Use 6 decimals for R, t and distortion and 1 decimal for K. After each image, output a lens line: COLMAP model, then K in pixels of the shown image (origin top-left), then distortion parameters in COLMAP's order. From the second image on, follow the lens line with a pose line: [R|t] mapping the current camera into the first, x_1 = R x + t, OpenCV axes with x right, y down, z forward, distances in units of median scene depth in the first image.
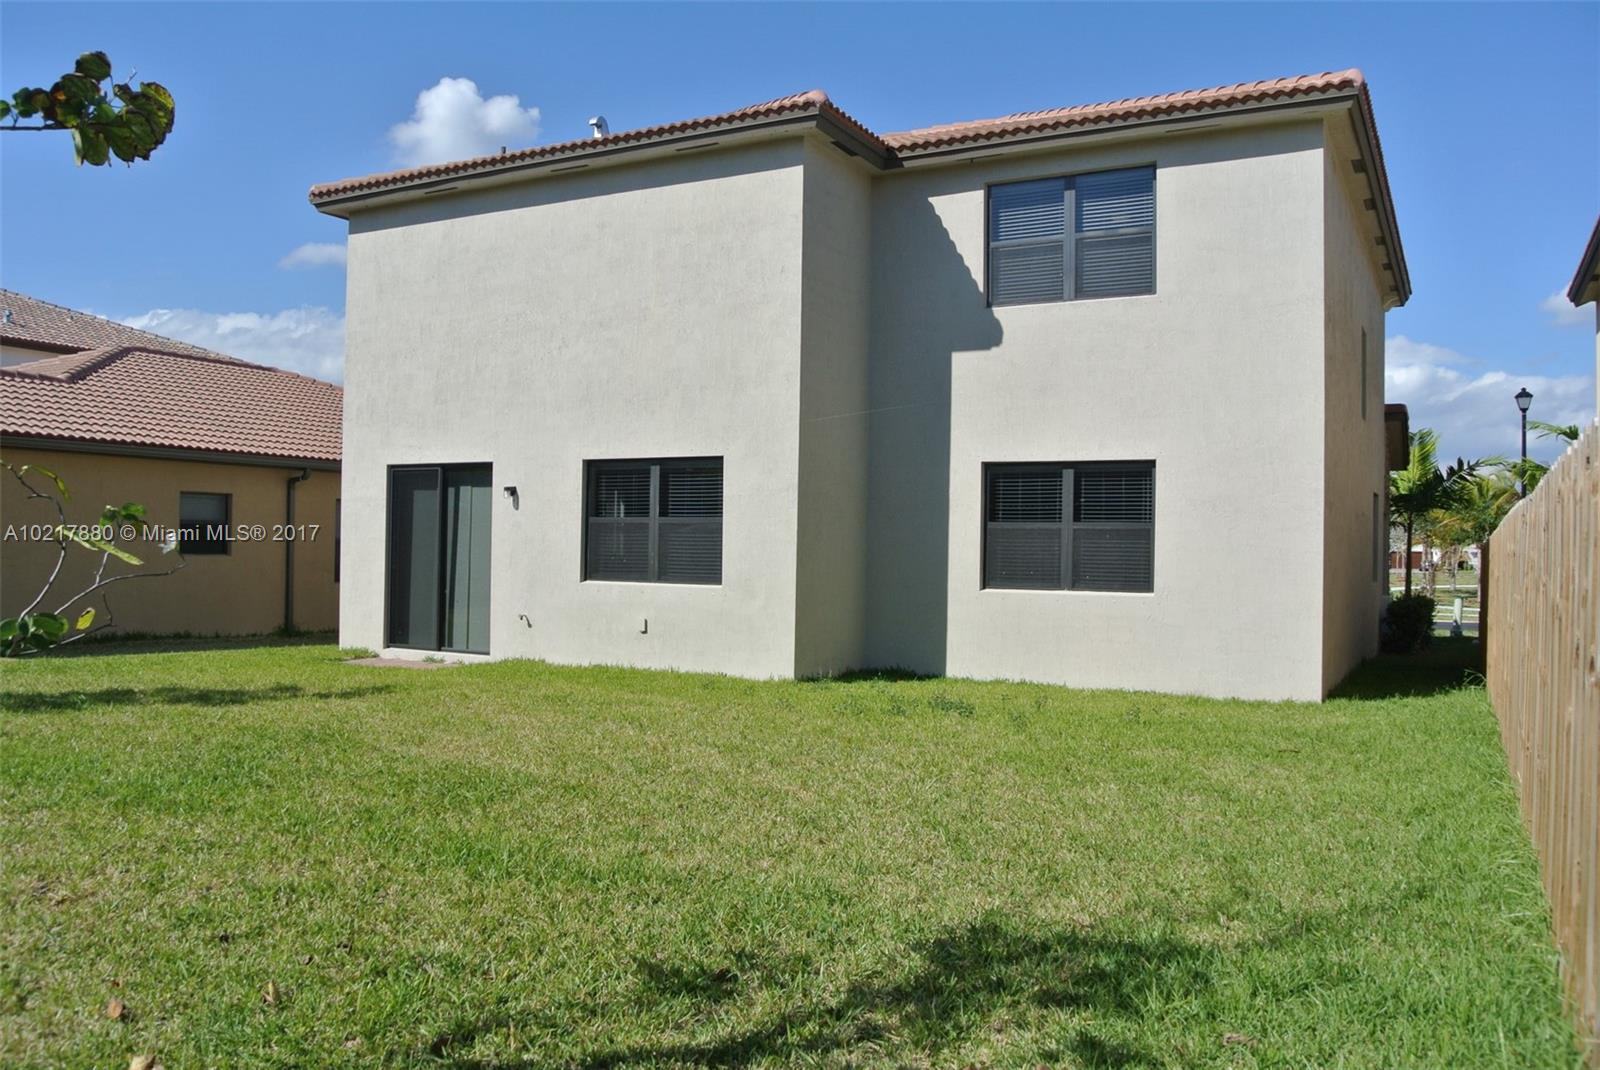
lens RADIAL K [[1254.5, 0, 783.4], [0, 1254.5, 544.7], [0, 0, 1]] dist [-0.089630, 0.039451]
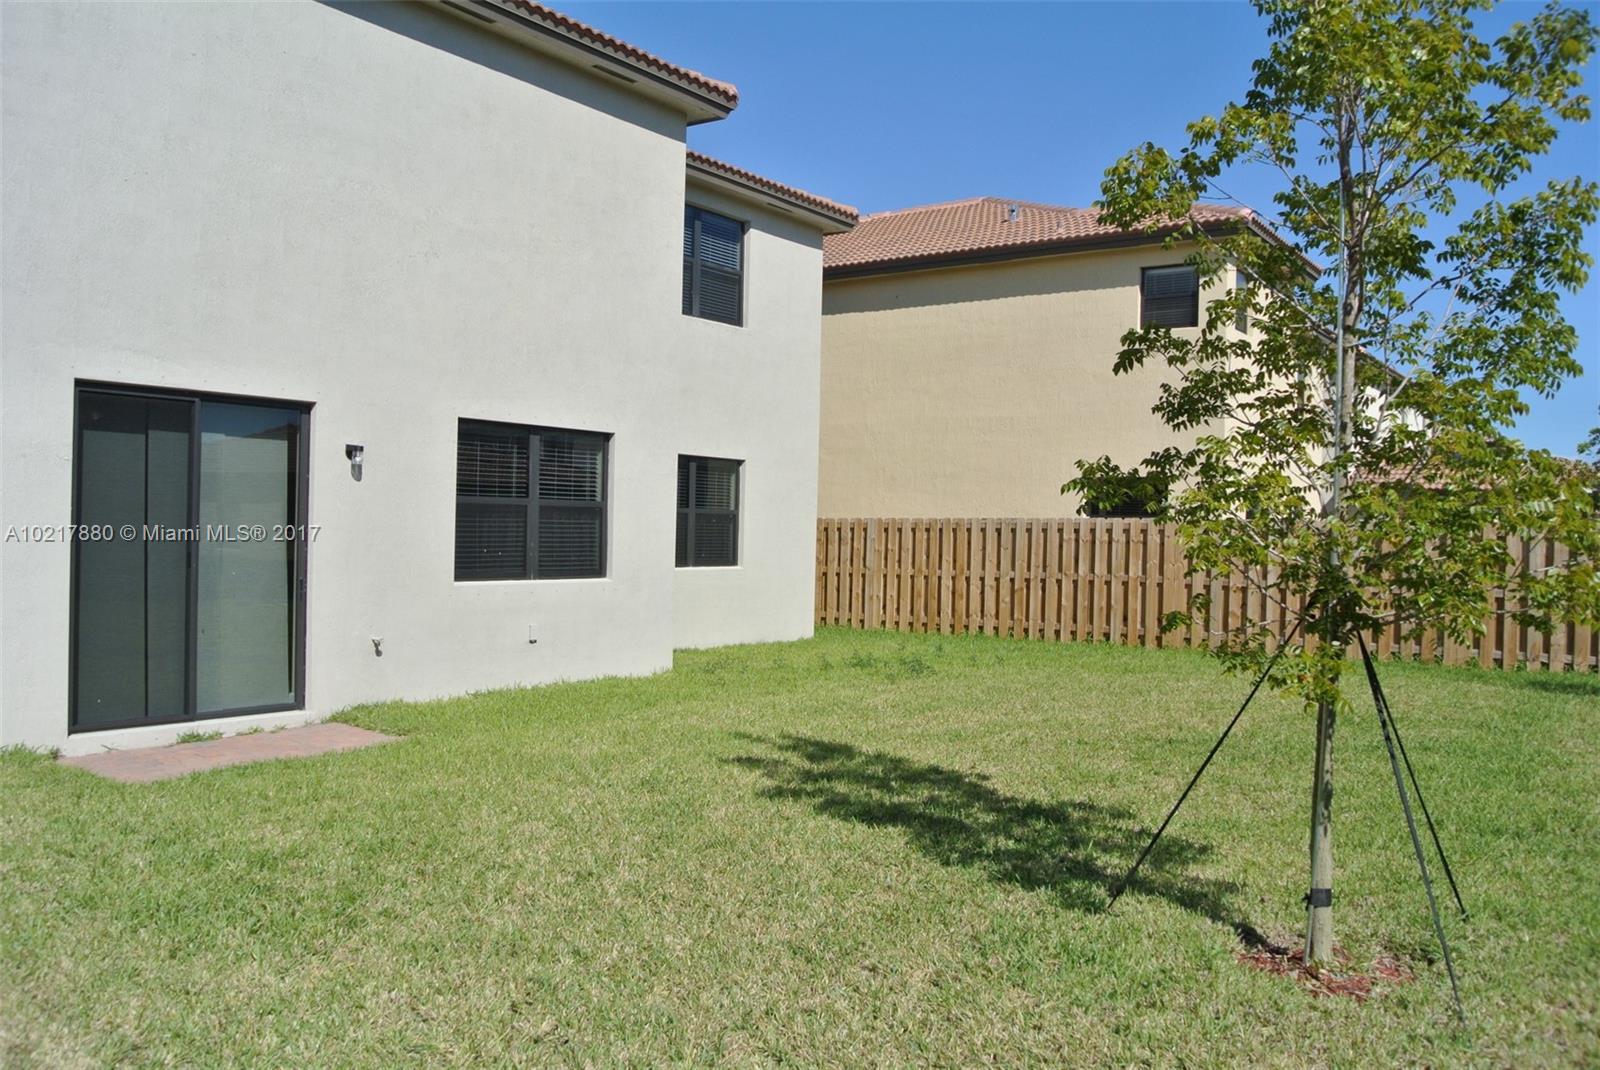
lens RADIAL K [[1254.5, 0, 783.4], [0, 1254.5, 544.7], [0, 0, 1]] dist [-0.089630, 0.039451]
pose [[0.134813, -0.027133, 0.990500, -0.874577], [-0.023697, 0.999251, 0.030598, -0.020706], [-0.990588, -0.027597, 0.134069, 0.723810]]
